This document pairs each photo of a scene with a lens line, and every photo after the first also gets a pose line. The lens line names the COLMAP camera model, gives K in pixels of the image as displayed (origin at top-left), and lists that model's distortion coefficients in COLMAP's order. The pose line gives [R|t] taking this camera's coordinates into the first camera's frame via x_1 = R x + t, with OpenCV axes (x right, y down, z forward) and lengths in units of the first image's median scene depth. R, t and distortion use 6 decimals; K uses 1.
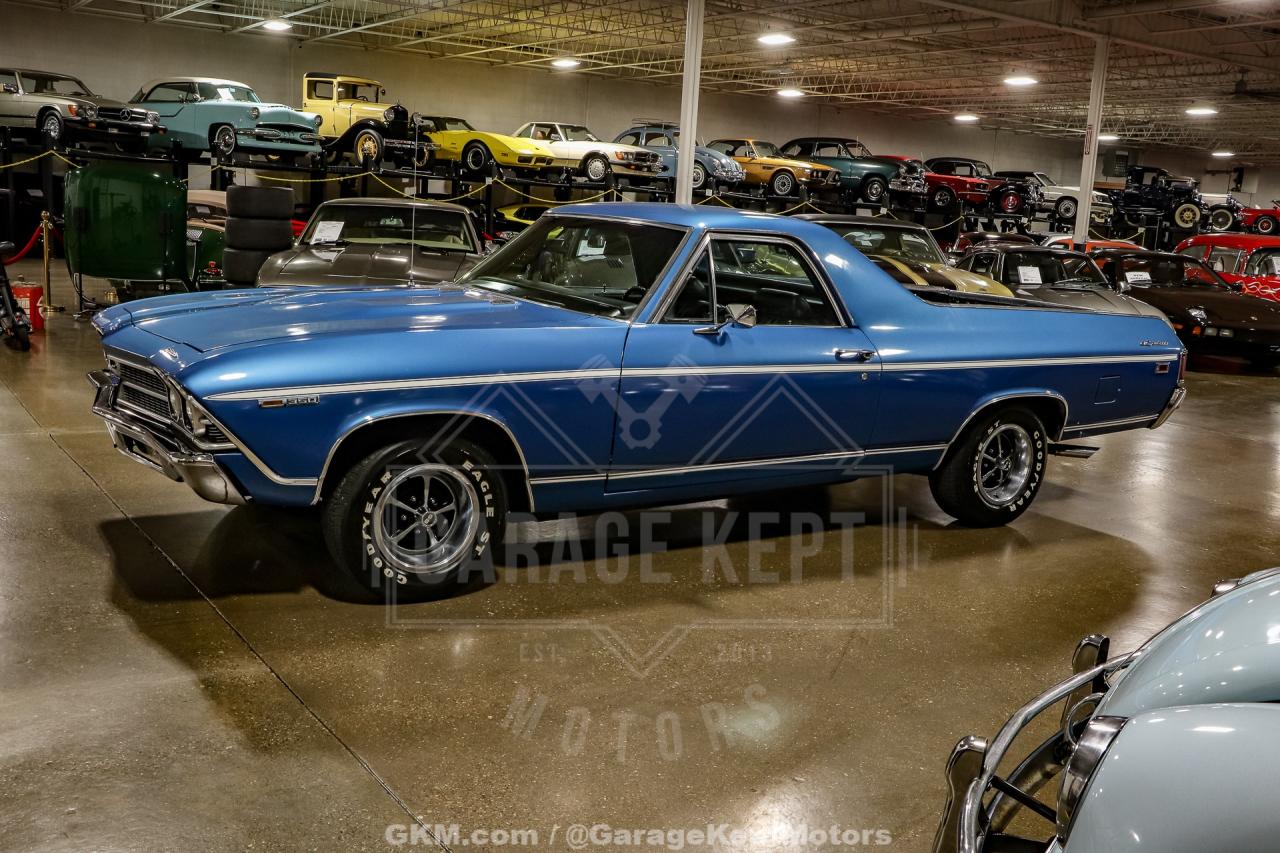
lens RADIAL K [[1698.6, 0, 640.0], [0, 1698.6, 426.5], [0, 0, 1]] dist [0.008332, 0.113816]
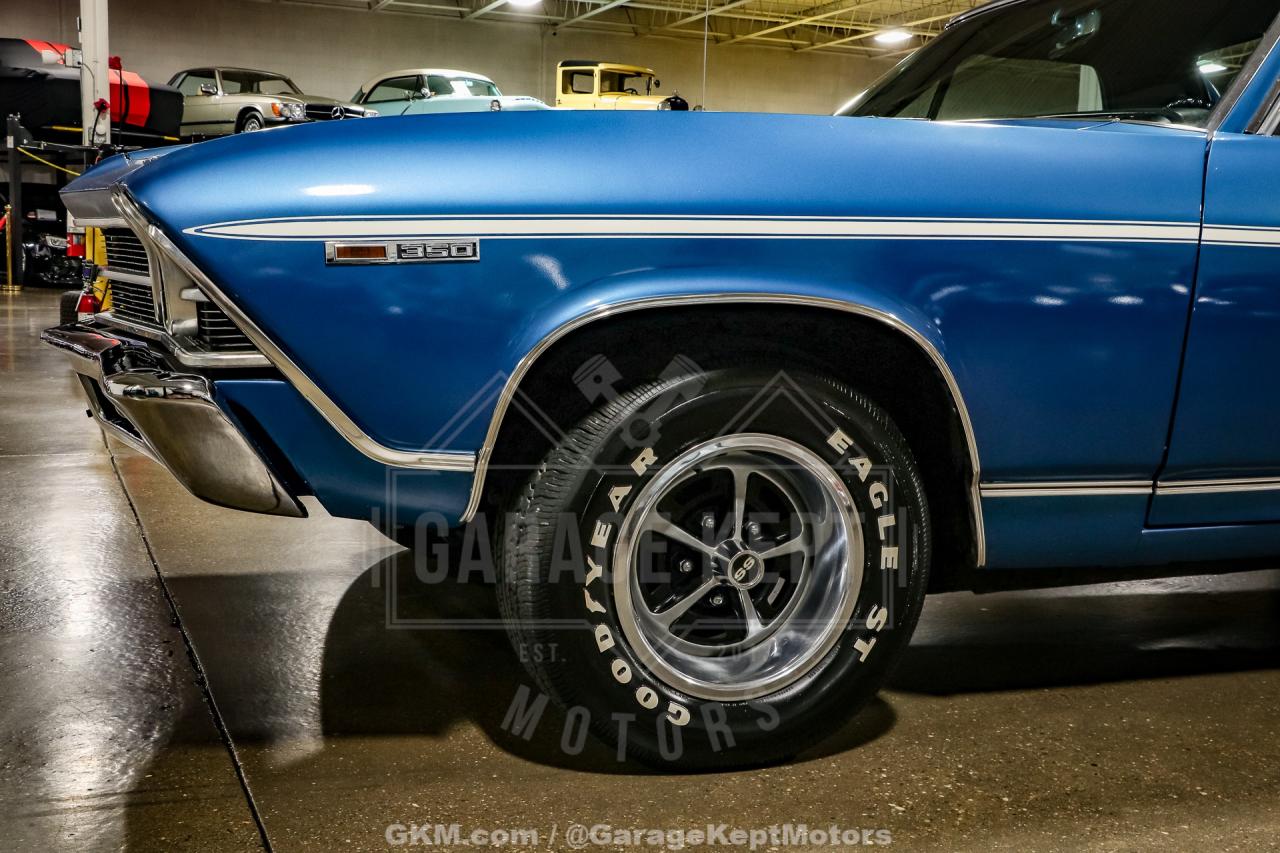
lens RADIAL K [[1698.6, 0, 640.0], [0, 1698.6, 426.5], [0, 0, 1]] dist [0.008332, 0.113816]
pose [[0.987592, 0.006074, -0.156924, -0.083795], [-0.018158, 0.996966, -0.075688, 0.051042], [0.155988, 0.077598, 0.984706, 0.579136]]
